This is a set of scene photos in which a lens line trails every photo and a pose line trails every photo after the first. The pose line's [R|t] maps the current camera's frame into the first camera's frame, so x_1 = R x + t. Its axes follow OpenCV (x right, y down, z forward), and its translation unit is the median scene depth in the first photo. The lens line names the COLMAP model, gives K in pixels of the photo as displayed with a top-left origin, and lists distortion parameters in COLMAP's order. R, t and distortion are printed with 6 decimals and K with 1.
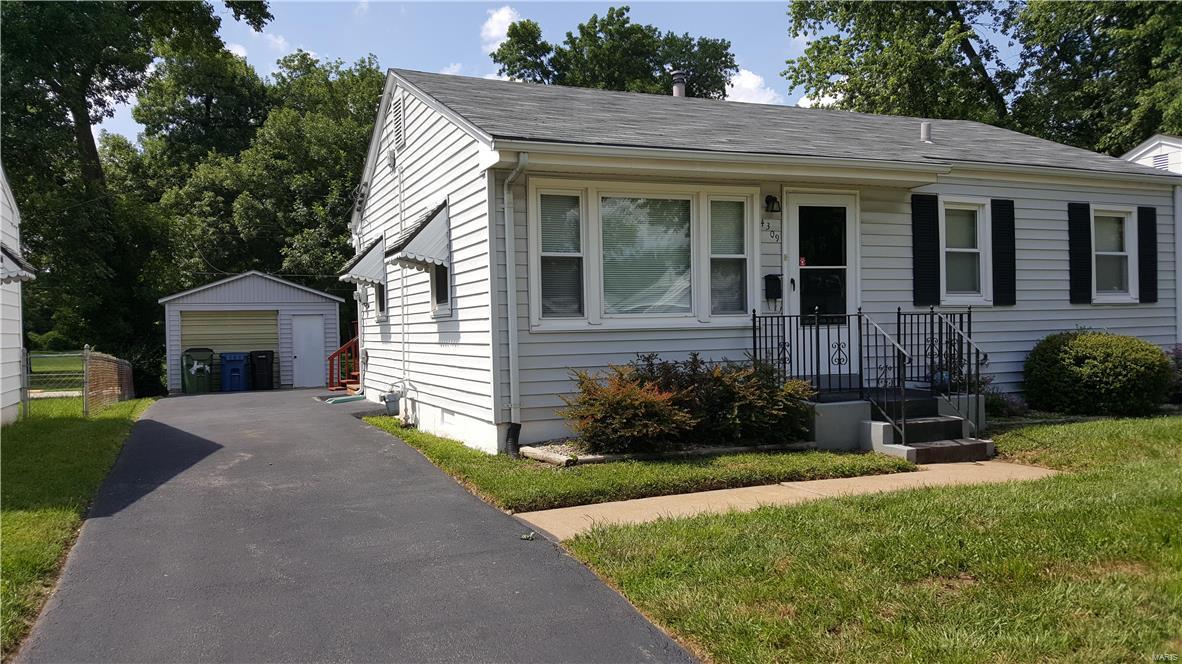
lens RADIAL K [[905.2, 0, 592.1], [0, 905.2, 343.4], [0, 0, 1]] dist [0.020935, -0.056901]
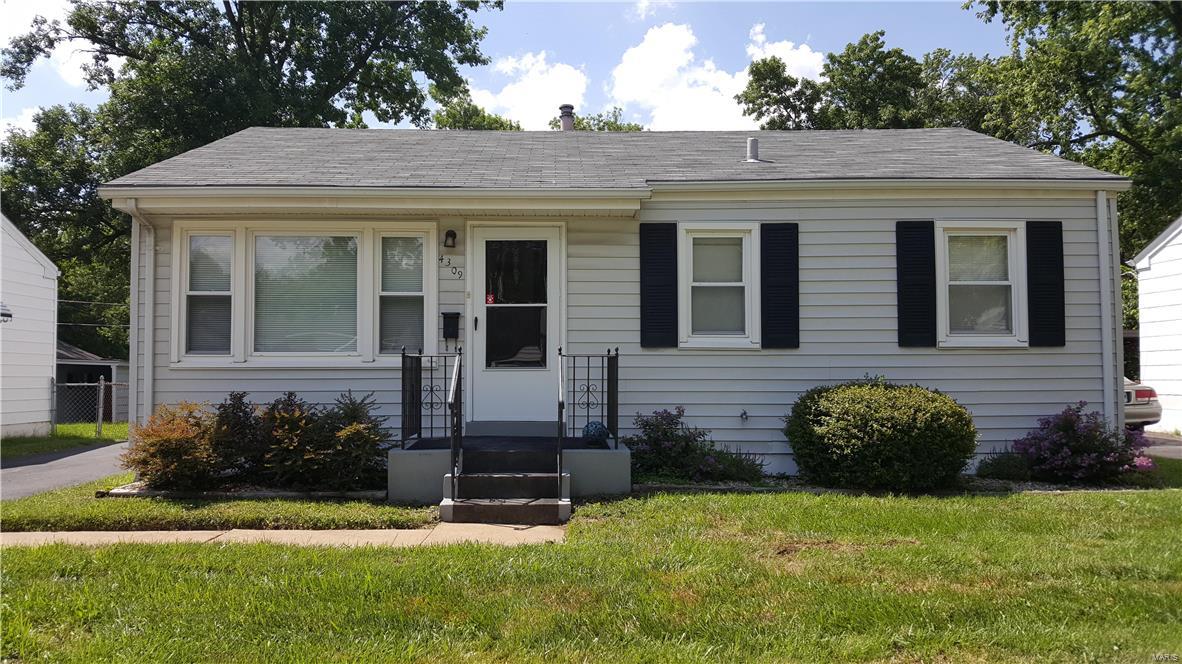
lens RADIAL K [[905.2, 0, 595.2], [0, 905.2, 321.7], [0, 0, 1]] dist [0.020935, -0.056901]
pose [[0.923480, 0.000093, -0.383647, 0.673998], [-0.025520, 0.997800, -0.061187, -0.011952], [0.382798, 0.066296, 0.921450, 0.175372]]
